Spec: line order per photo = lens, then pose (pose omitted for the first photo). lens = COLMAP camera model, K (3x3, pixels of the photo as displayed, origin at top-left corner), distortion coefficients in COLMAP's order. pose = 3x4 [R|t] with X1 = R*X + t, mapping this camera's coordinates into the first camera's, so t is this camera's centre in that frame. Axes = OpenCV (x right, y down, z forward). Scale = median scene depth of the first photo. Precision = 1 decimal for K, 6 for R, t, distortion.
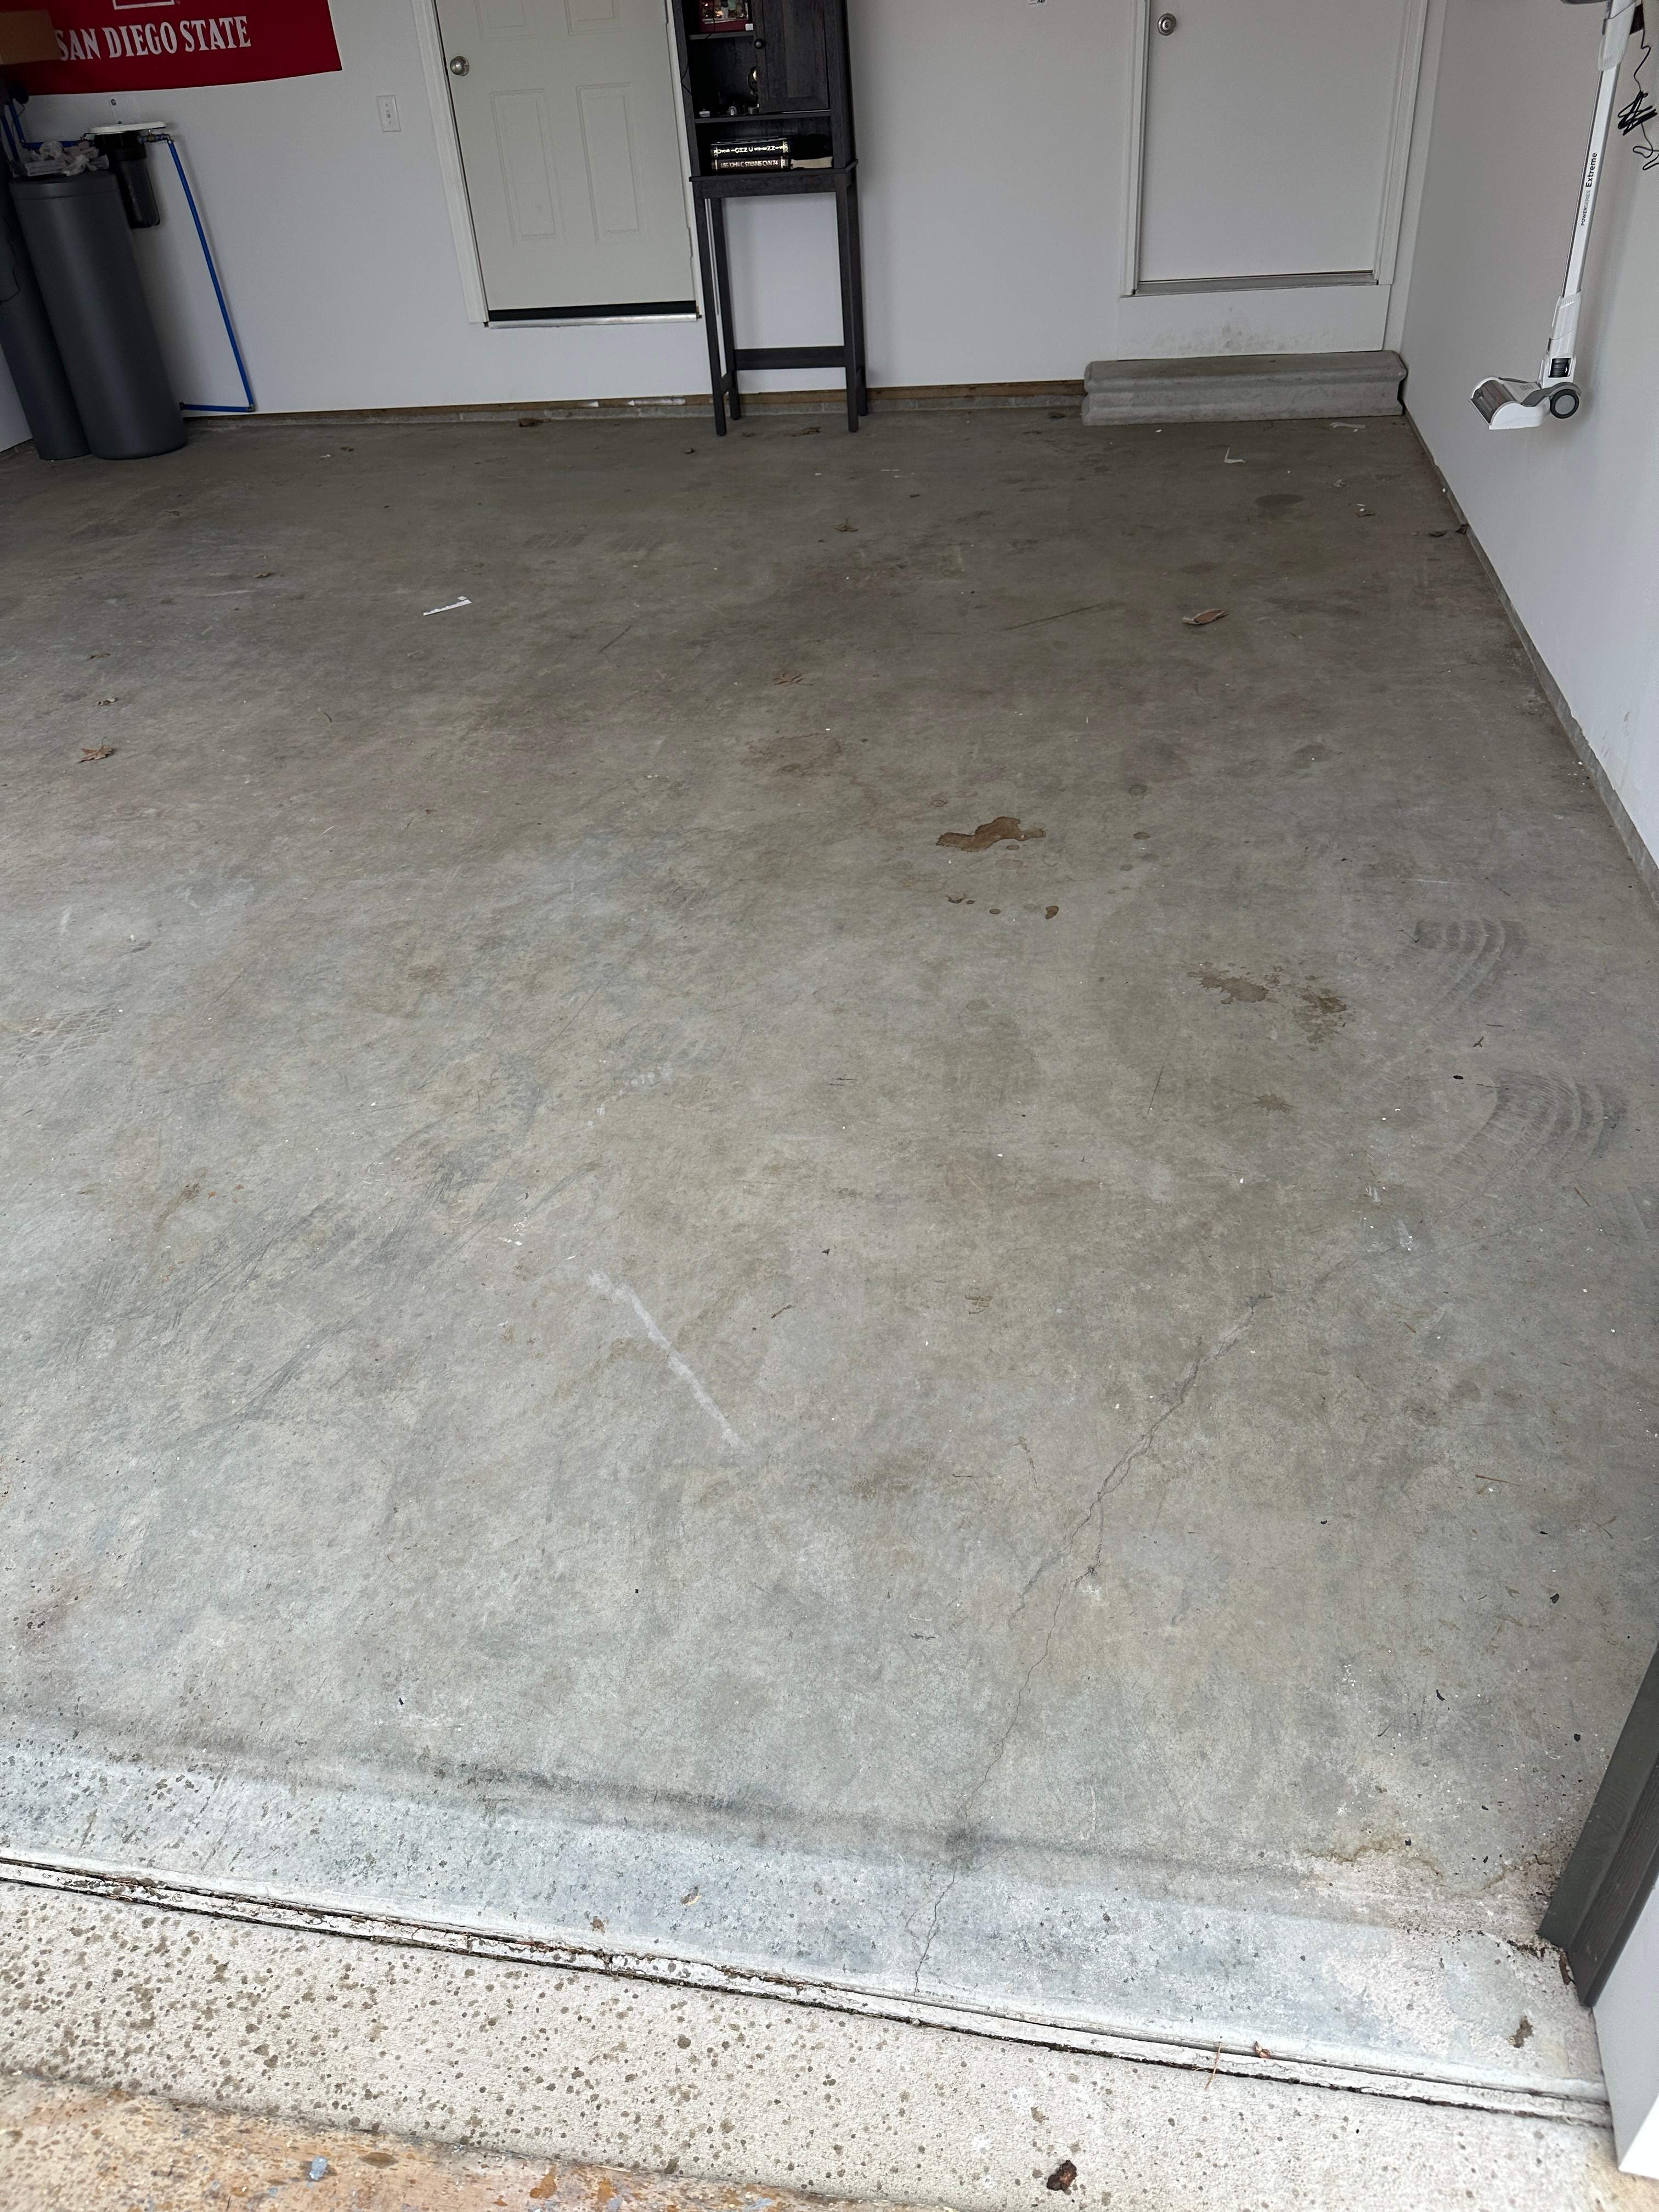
lens RADIAL K [[1558.6, 0, 829.5], [0, 1558.6, 1106.0], [0, 0, 1]] dist [0.023772, -0.030076]
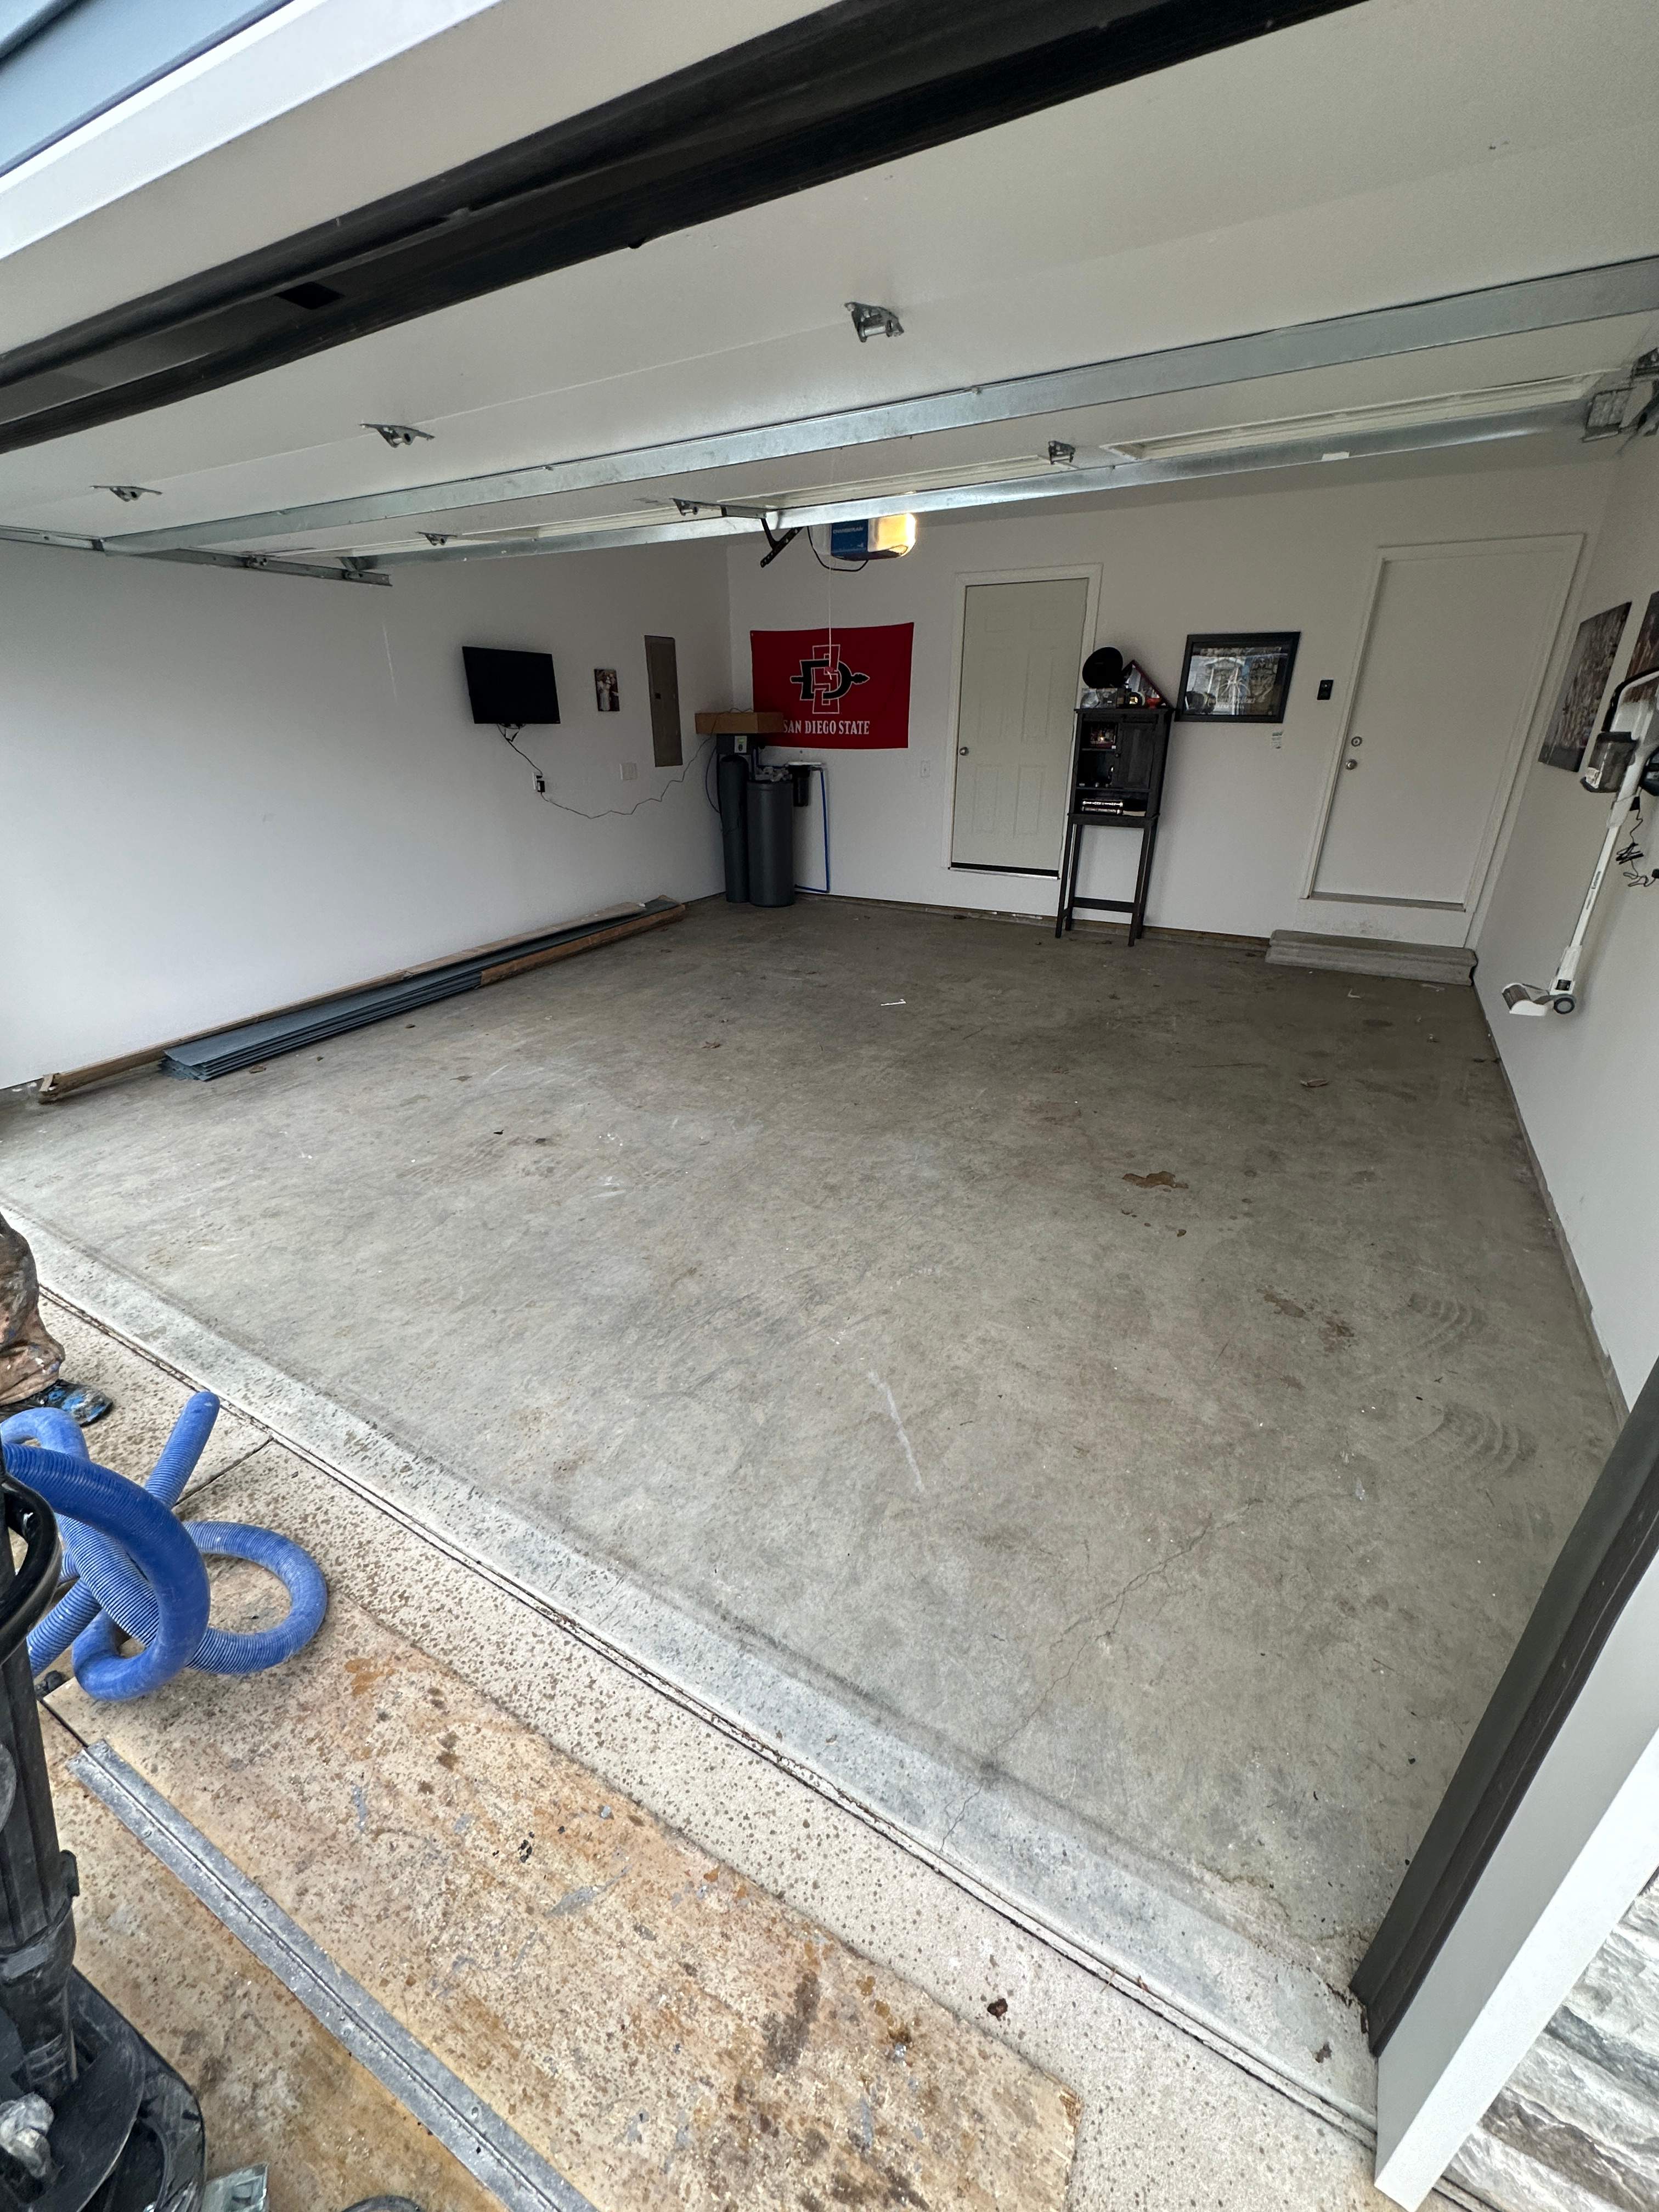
lens RADIAL K [[877.9, 0, 829.9], [0, 877.9, 1107.0], [0, 0, 1]] dist [-0.003357, 0.000729]
pose [[0.938881, 0.197116, -0.282219, 0.023865], [-0.246069, 0.957610, -0.149775, -0.016771], [0.240733, 0.210066, 0.947586, -0.046988]]
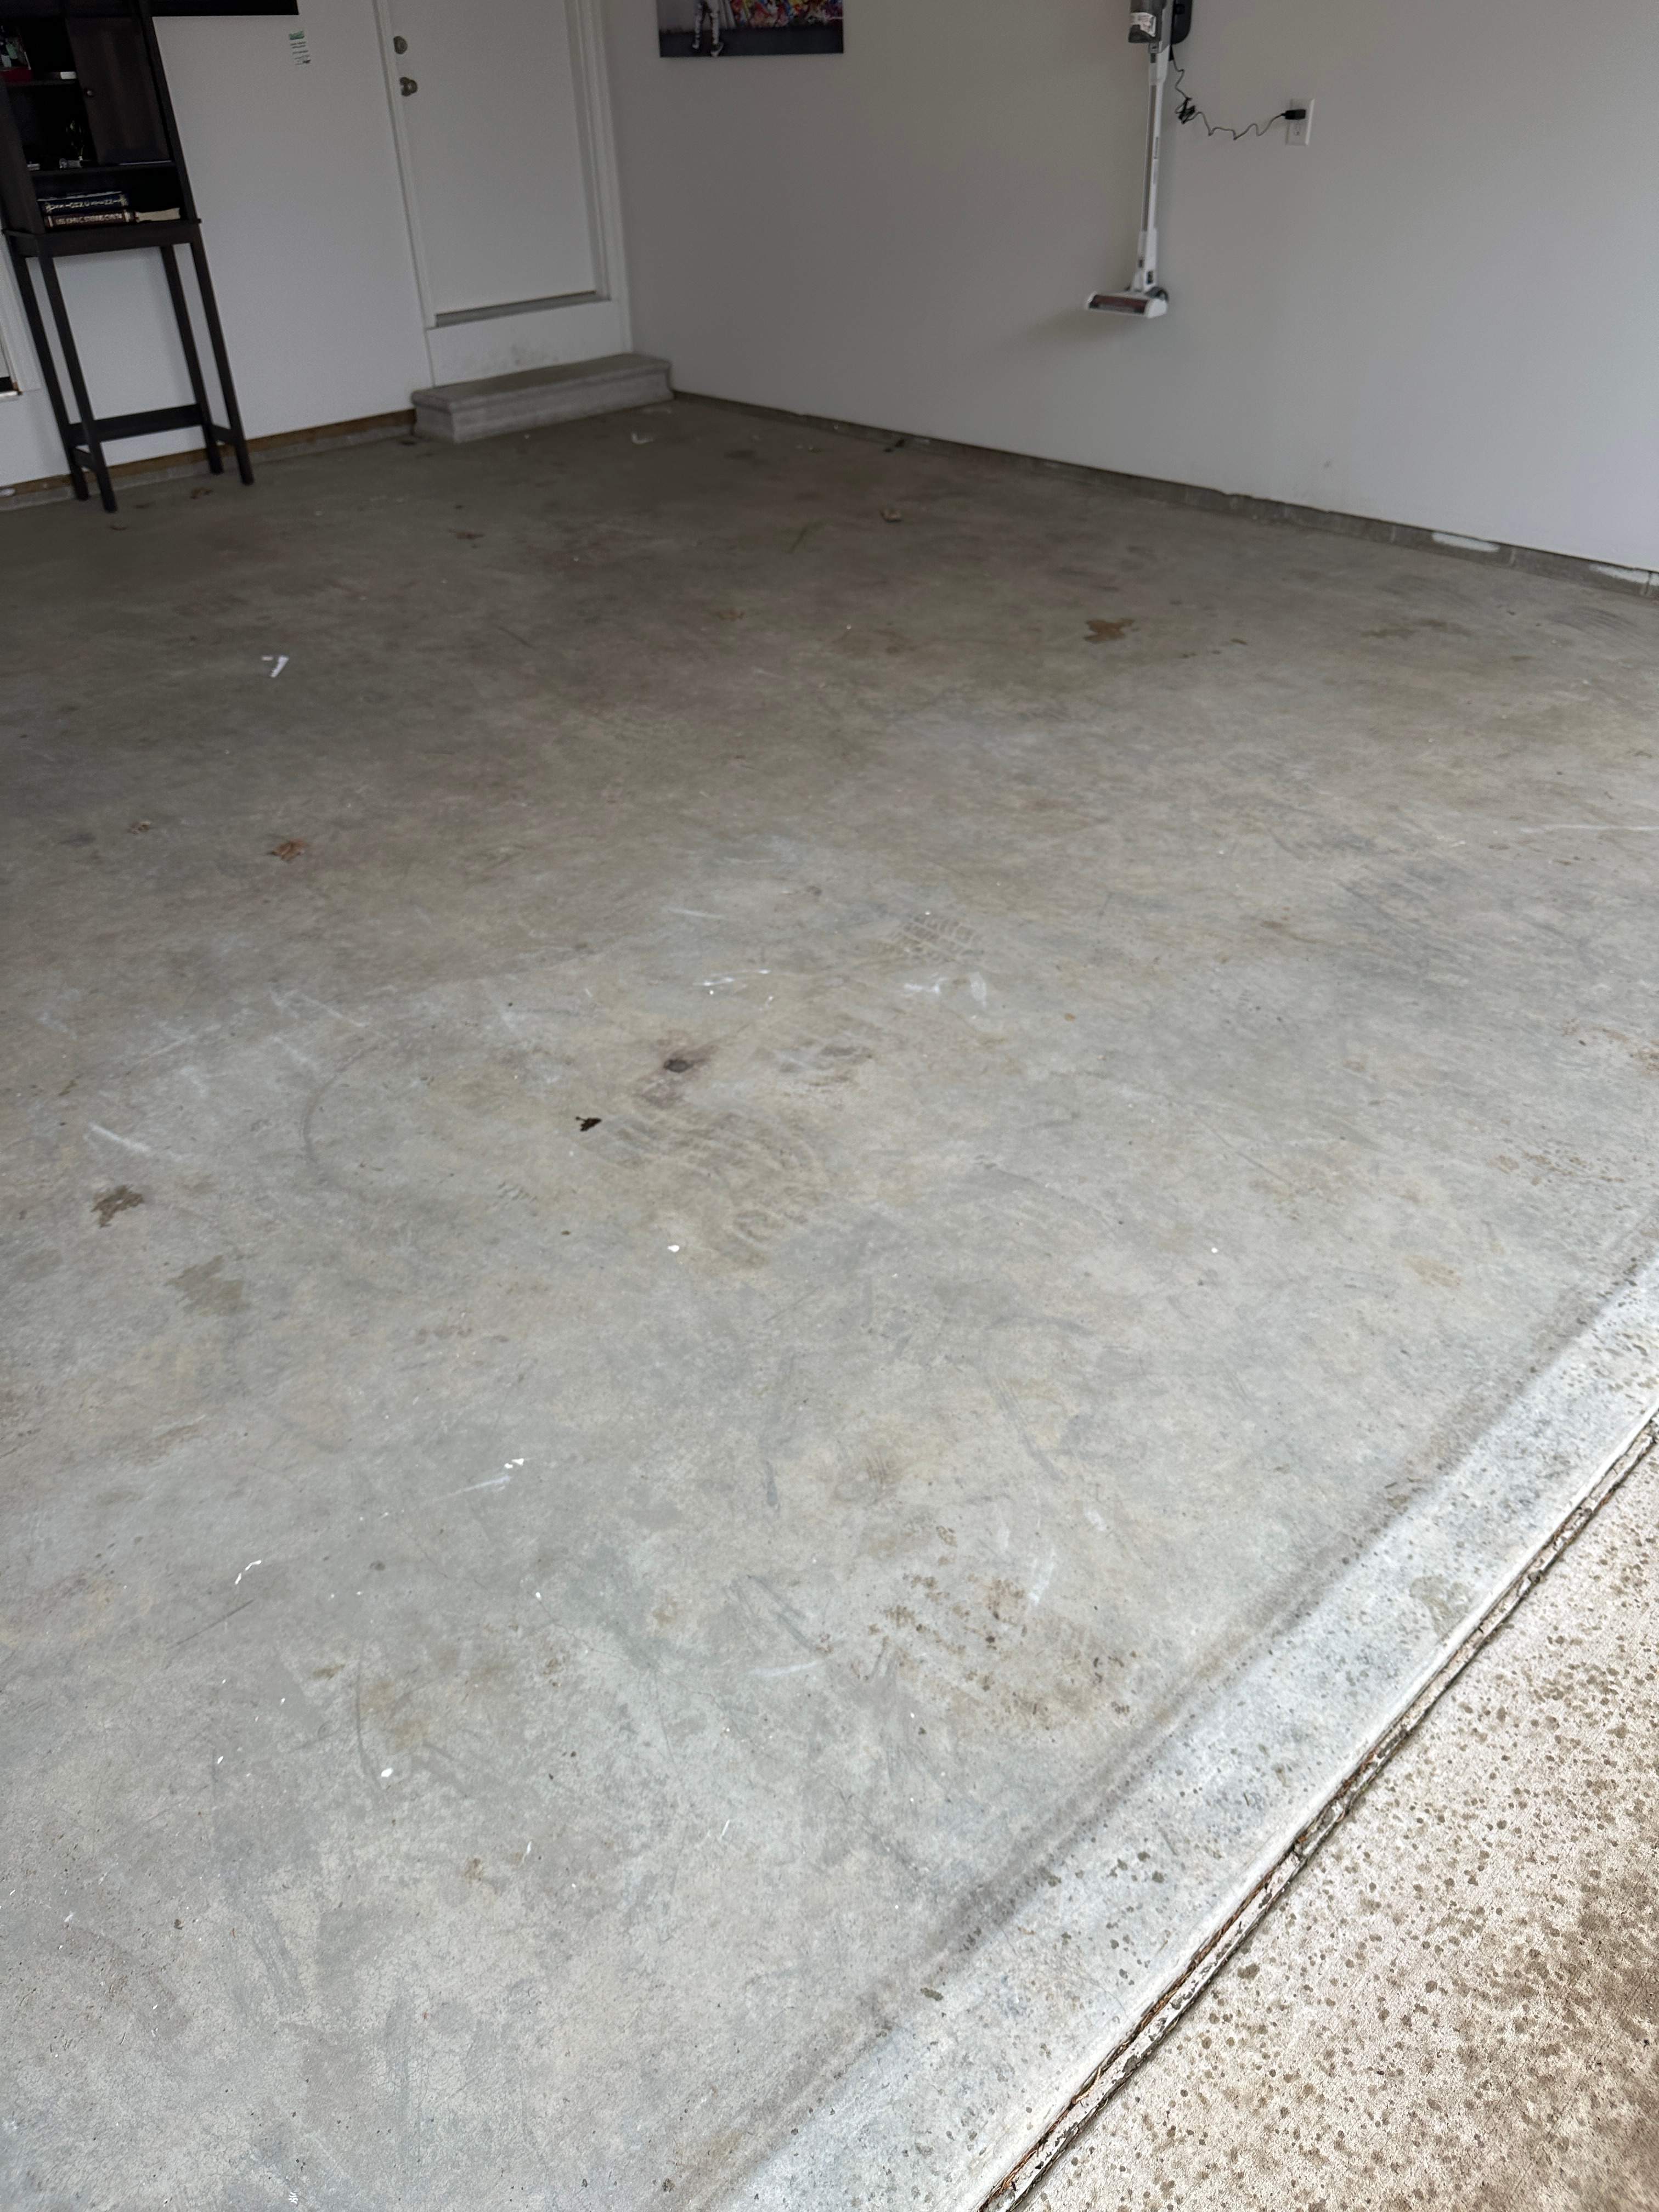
lens RADIAL K [[1562.8, 0, 833.0], [0, 1562.8, 1092.3], [0, 0, 1]] dist [0.023483, -0.042457]
pose [[0.604145, -0.407372, 0.684877, -1.172301], [0.456650, 0.881324, 0.121400, -0.103108], [-0.653054, 0.239406, 0.718475, 0.312890]]
